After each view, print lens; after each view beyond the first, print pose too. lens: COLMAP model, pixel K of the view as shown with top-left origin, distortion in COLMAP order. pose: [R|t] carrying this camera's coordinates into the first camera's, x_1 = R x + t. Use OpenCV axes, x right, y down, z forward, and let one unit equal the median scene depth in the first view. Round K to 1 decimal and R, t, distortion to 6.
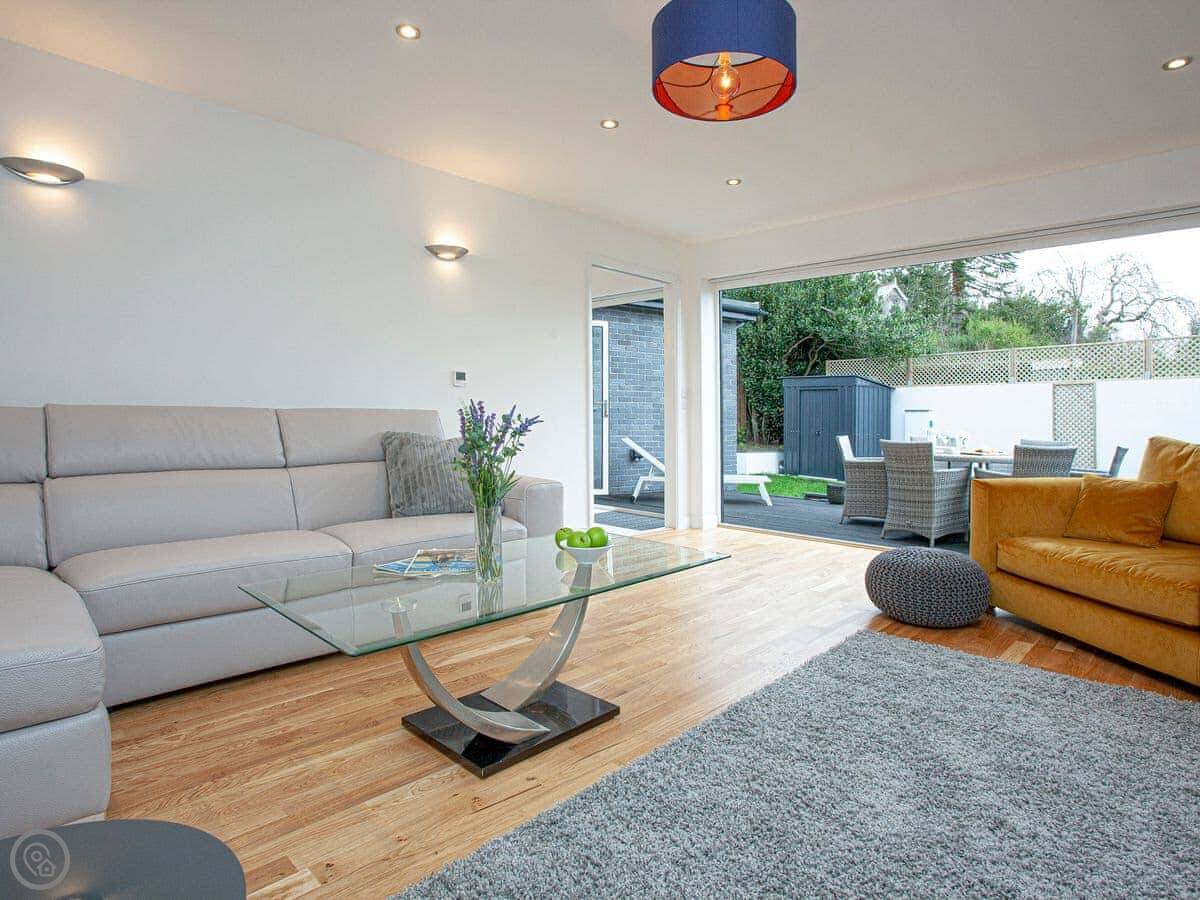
lens RADIAL K [[665.3, 0, 599.1], [0, 665.3, 400.6], [0, 0, 1]] dist [-0.074968, 0.035445]
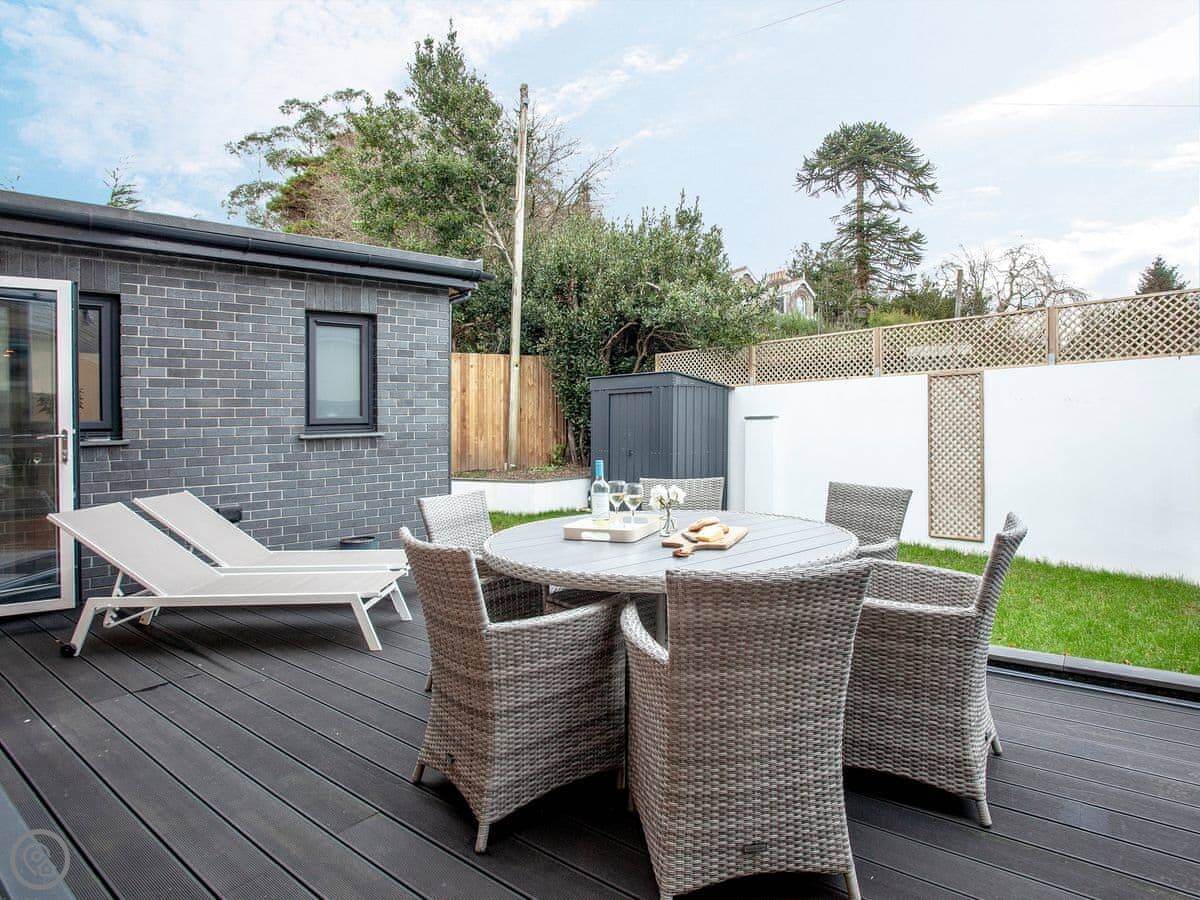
lens RADIAL K [[699.2, 0, 600.0], [0, 699.2, 450.0], [0, 0, 1]] dist [-0.075324, 0.030823]
pose [[0.990852, -0.041483, 0.128417, 0.197602], [0.033845, 0.997558, 0.061093, -0.002009], [-0.130638, -0.056188, 0.989837, 0.239283]]
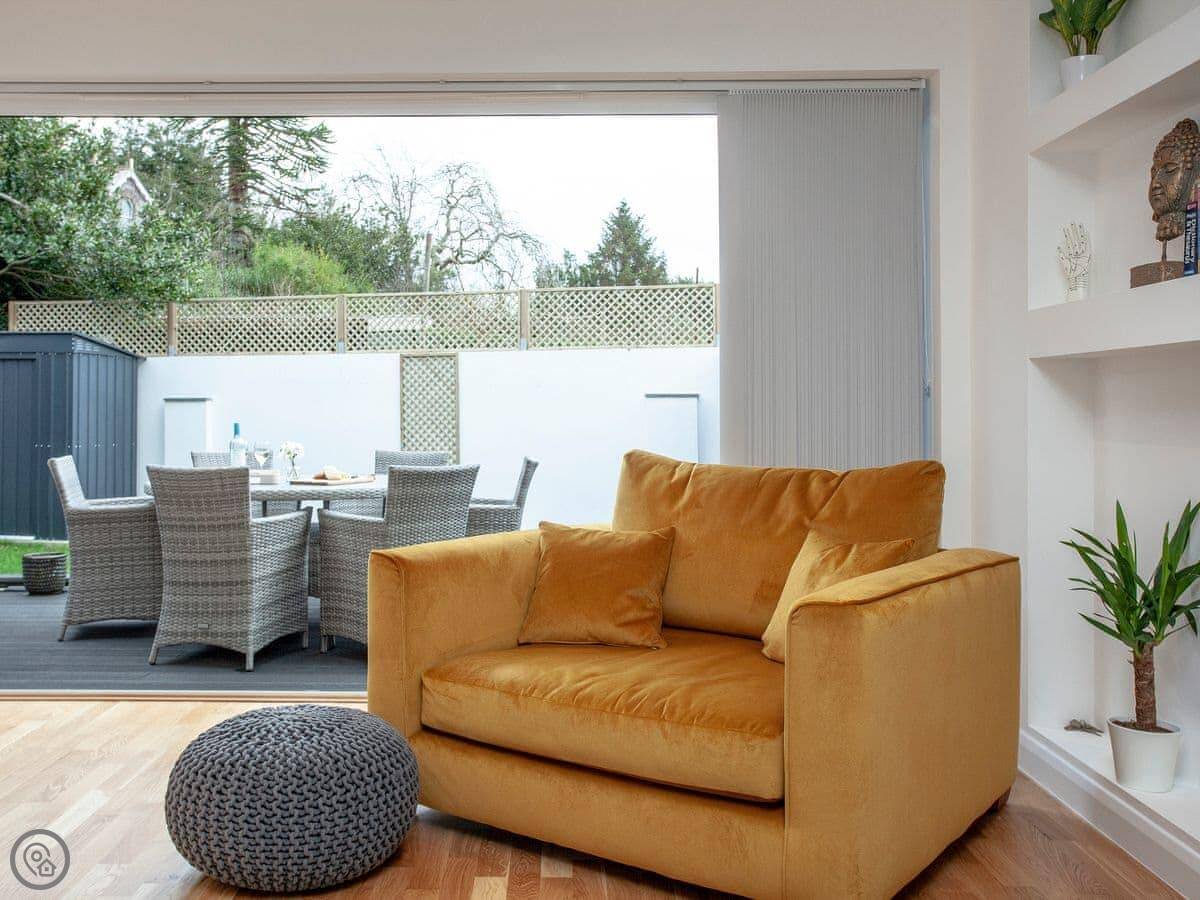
lens RADIAL K [[1205.3, 0, 552.0], [0, 1205.3, 375.0], [0, 0, 1]] dist [-0.003913, 0.031387]
pose [[0.723391, 0.003279, 0.690431, 0.008030], [-0.001565, 0.999994, -0.003109, -0.002510], [-0.690437, 0.001168, 0.723391, 0.051943]]
